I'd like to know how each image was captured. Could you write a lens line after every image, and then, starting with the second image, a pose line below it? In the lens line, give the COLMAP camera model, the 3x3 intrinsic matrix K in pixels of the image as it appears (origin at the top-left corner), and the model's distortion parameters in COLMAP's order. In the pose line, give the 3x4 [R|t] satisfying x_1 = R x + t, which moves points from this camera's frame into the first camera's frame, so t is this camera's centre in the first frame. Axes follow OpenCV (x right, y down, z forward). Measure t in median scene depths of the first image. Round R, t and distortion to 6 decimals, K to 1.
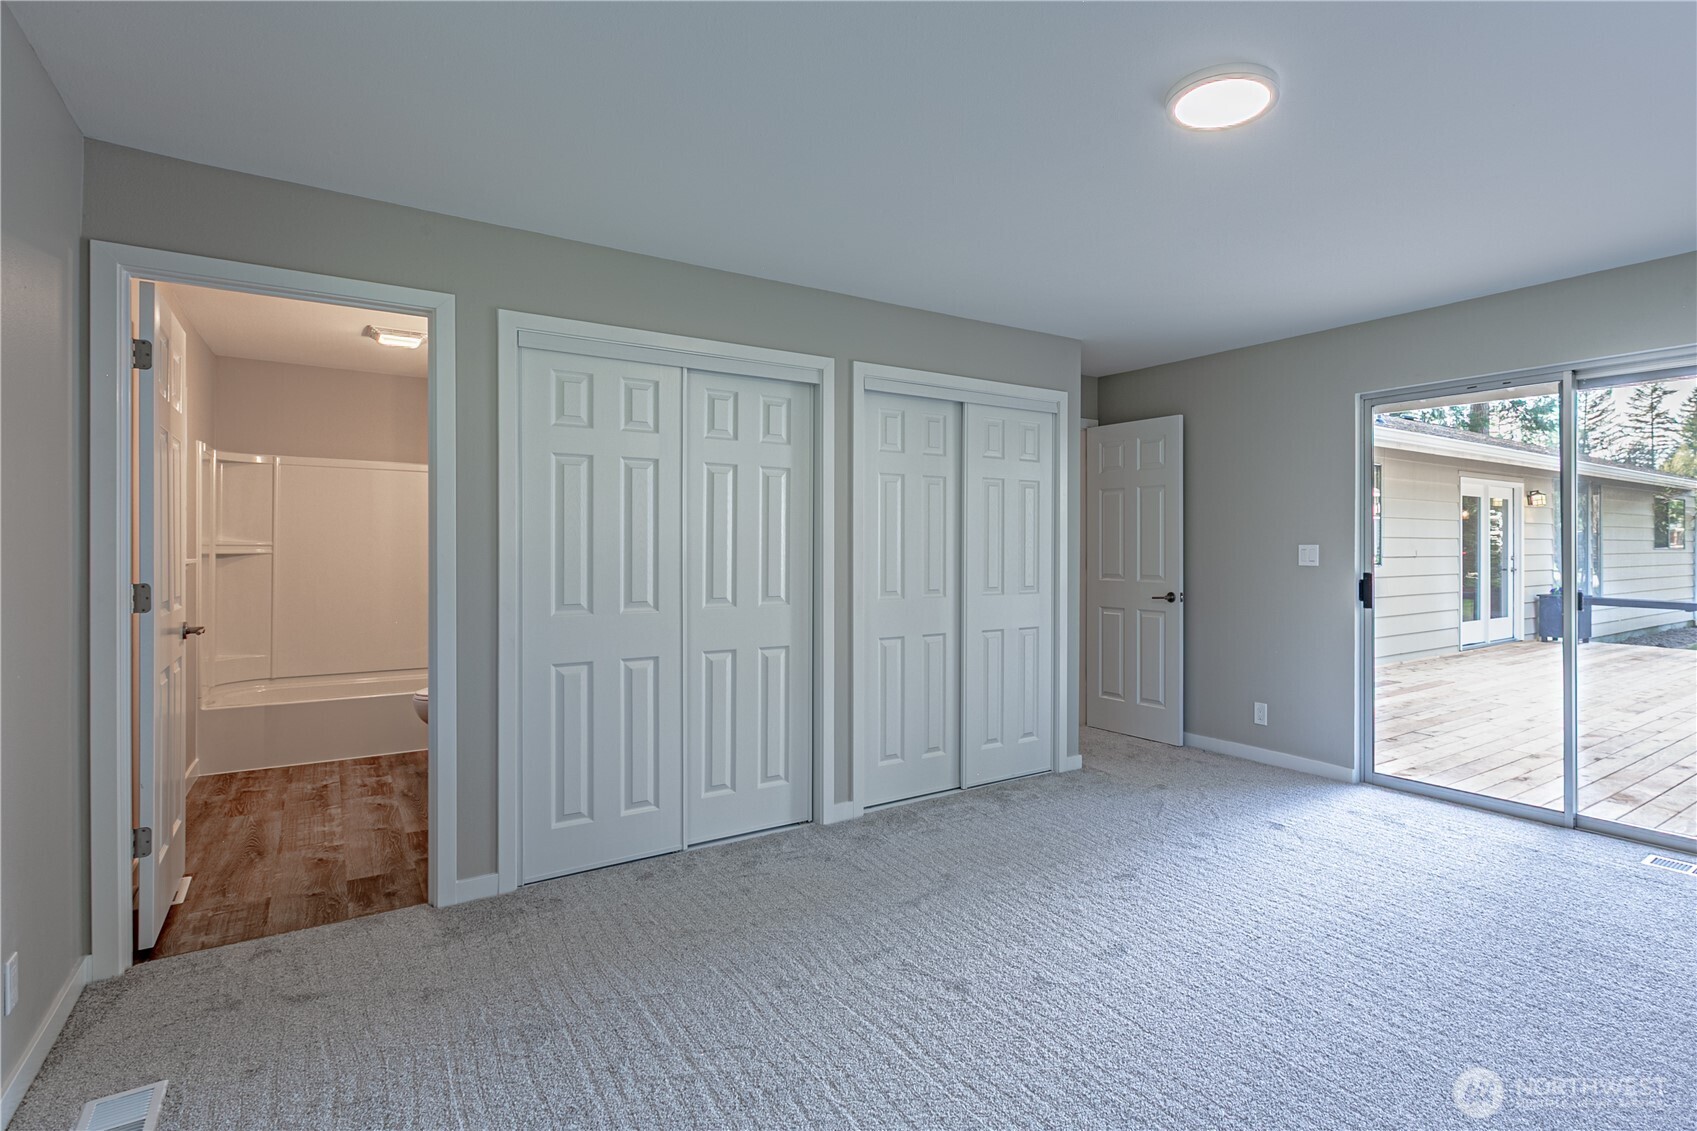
lens RADIAL K [[782.9, 0, 849.8], [0, 782.9, 559.2], [0, 0, 1]] dist [0.004135, -0.001792]
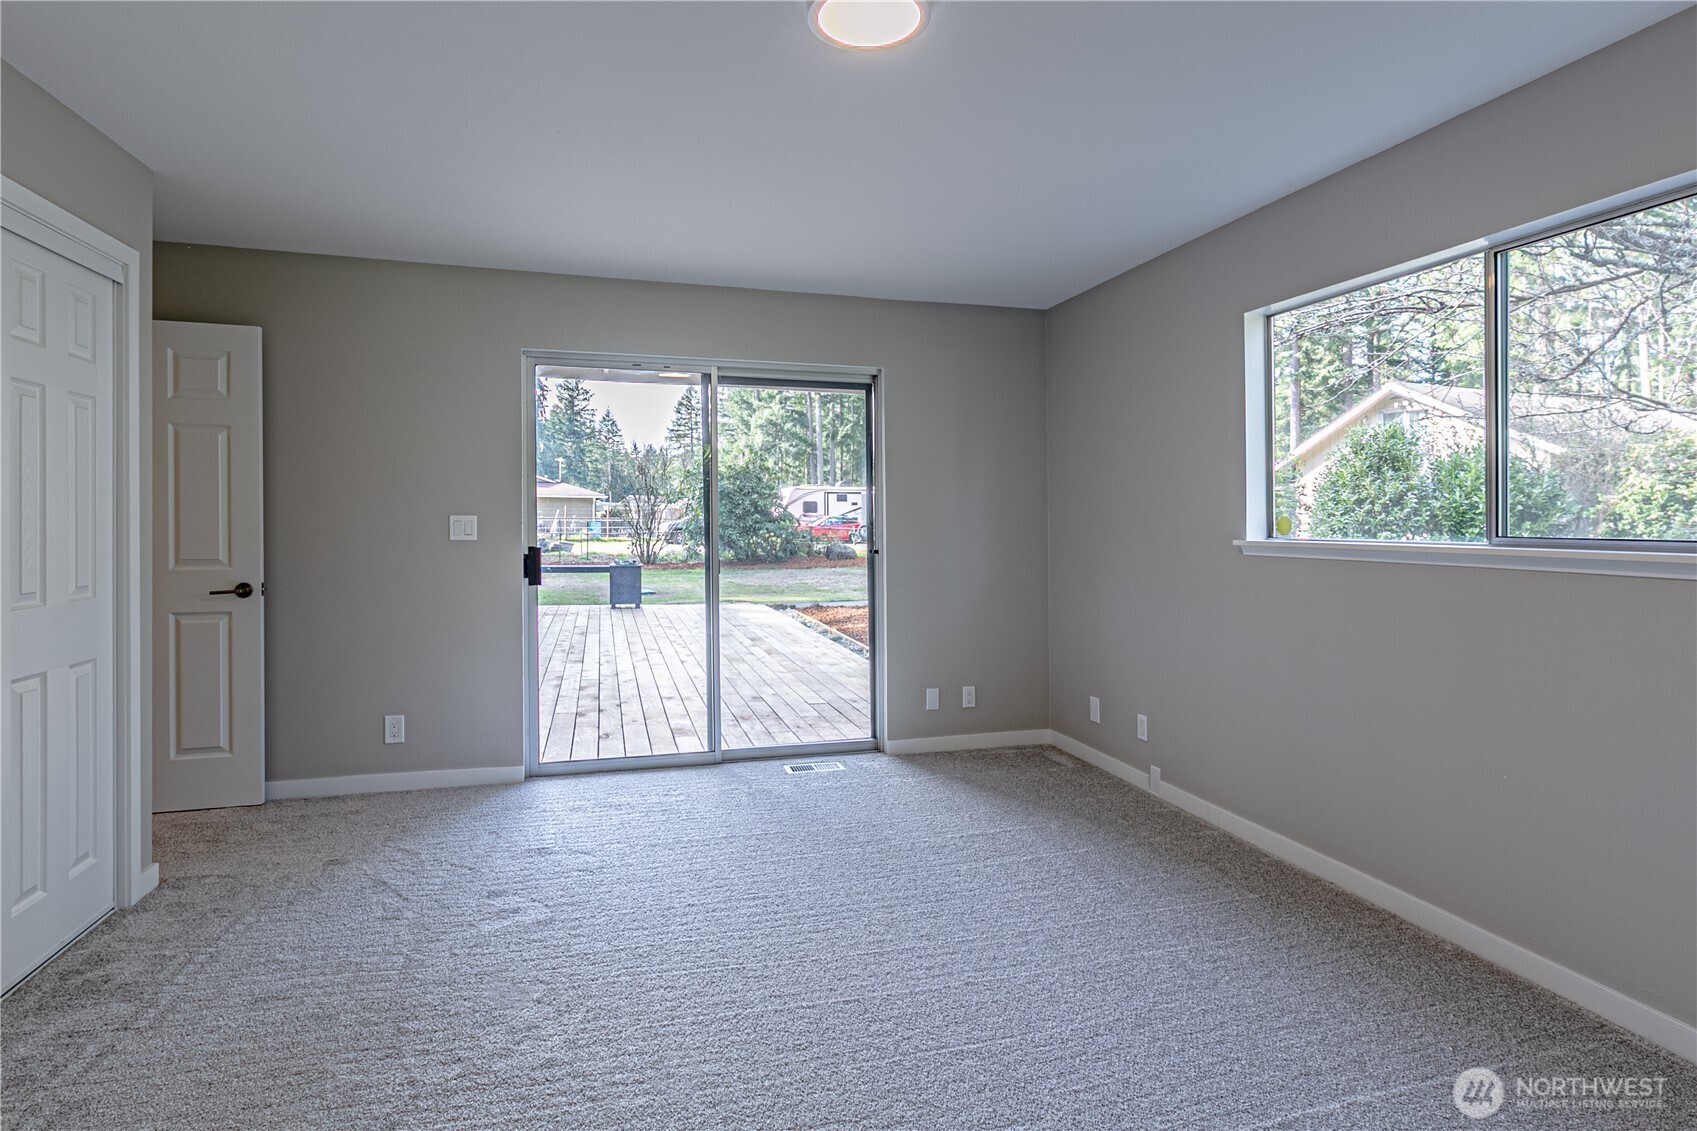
lens RADIAL K [[900.1, 0, 859.4], [0, 900.1, 522.8], [0, 0, 1]] dist [0.001240, 0.000334]
pose [[0.310813, 0.002631, 0.950467, -0.220883], [0.009172, 0.999941, -0.005768, -0.000869], [-0.950427, 0.010511, 0.310771, 0.315385]]
